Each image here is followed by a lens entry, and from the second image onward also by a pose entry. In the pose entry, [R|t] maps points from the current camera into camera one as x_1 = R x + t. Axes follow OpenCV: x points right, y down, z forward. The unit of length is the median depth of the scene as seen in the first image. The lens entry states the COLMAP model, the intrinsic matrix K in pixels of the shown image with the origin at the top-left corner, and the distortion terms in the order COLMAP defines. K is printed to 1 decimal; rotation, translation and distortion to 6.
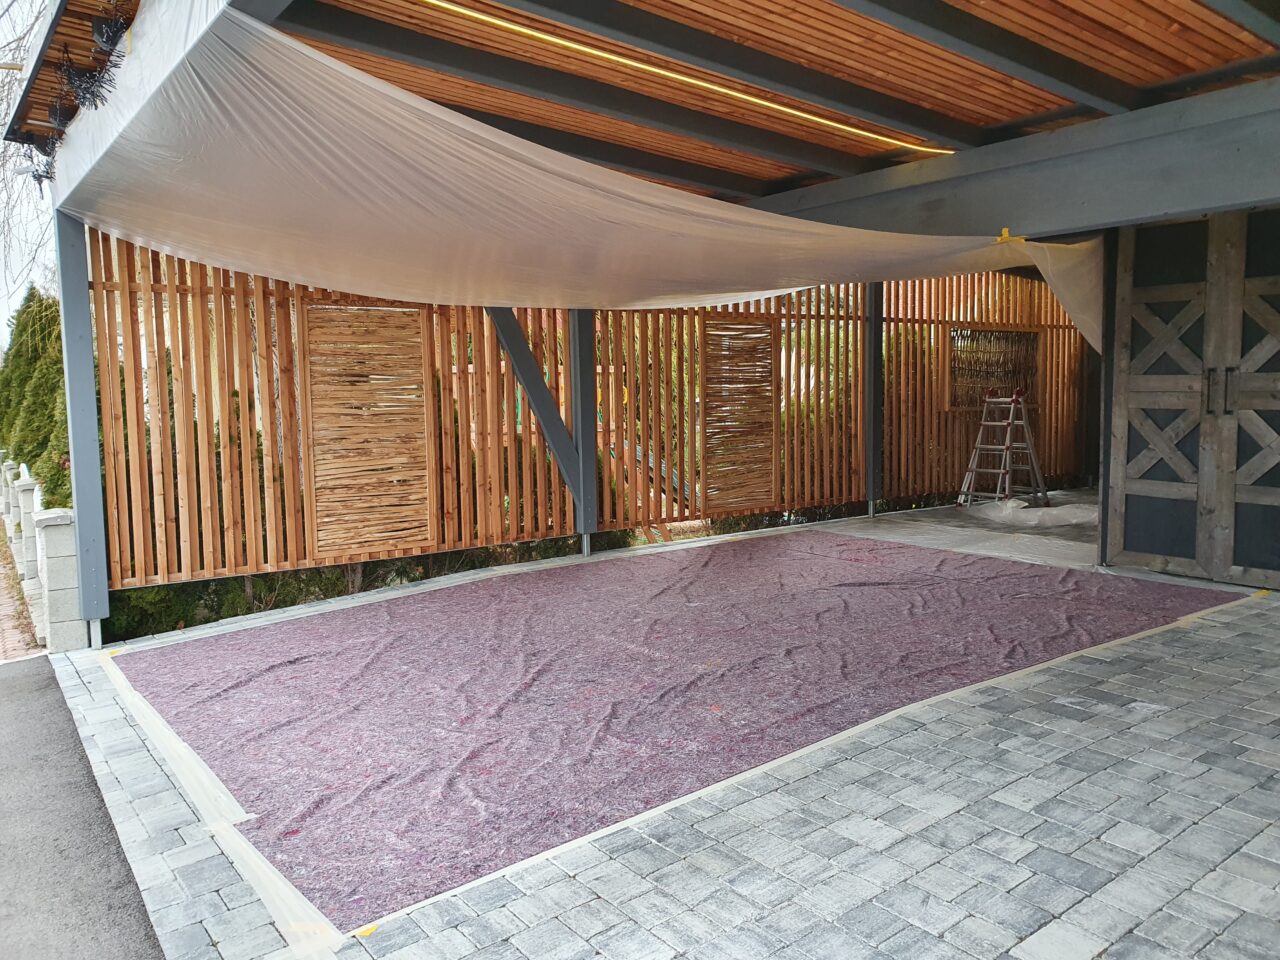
lens RADIAL K [[991.7, 0, 646.6], [0, 991.7, 470.4], [0, 0, 1]] dist [0.035668, -0.022791]
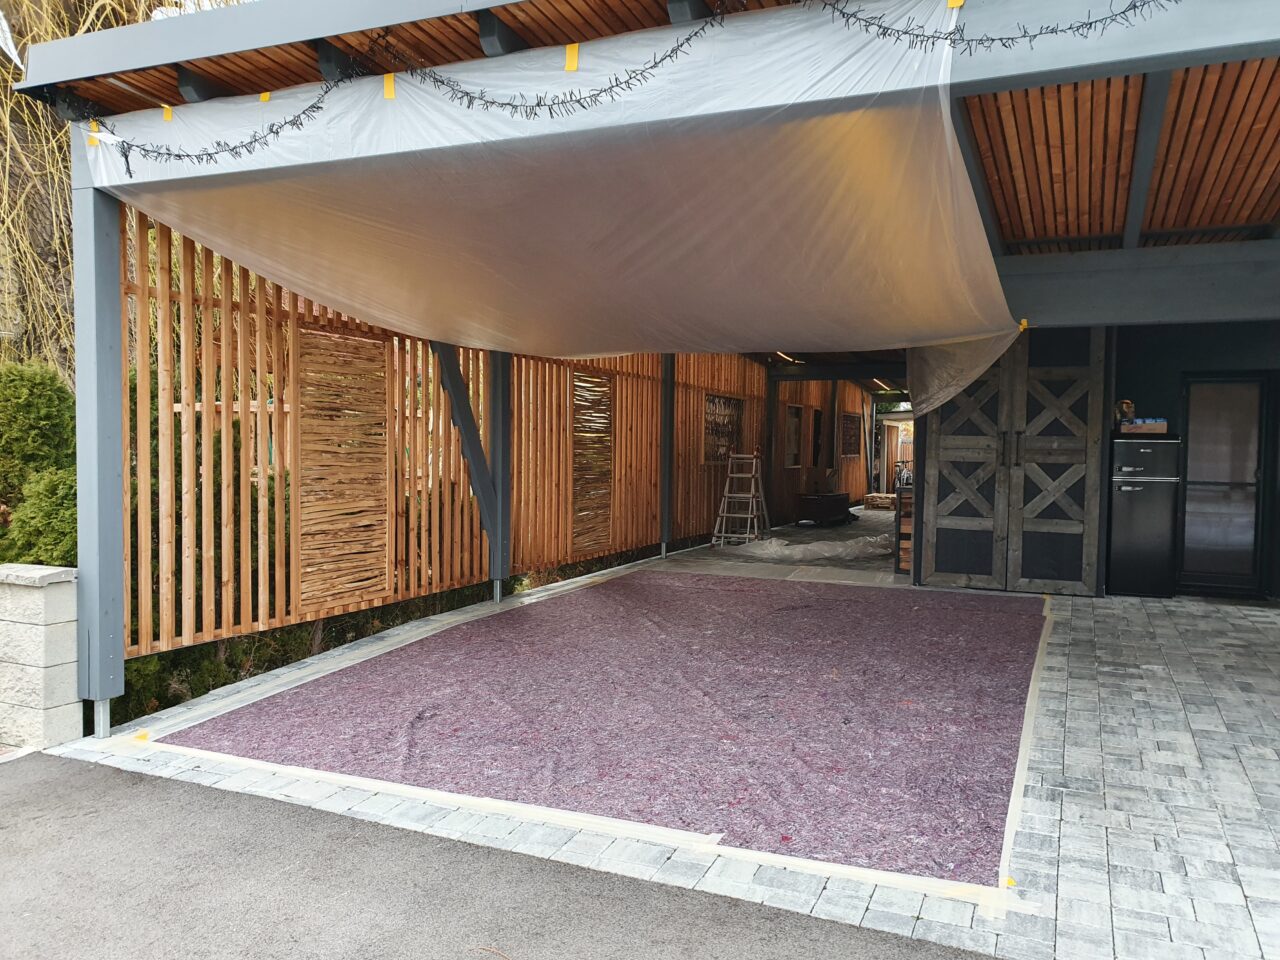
lens RADIAL K [[991.7, 0, 655.5], [0, 991.7, 492.5], [0, 0, 1]] dist [0.035668, -0.022791]
pose [[0.867690, 0.001653, 0.497102, -0.525063], [0.017175, 0.999298, -0.033302, 0.016682], [-0.496808, 0.037434, 0.867053, 0.076697]]
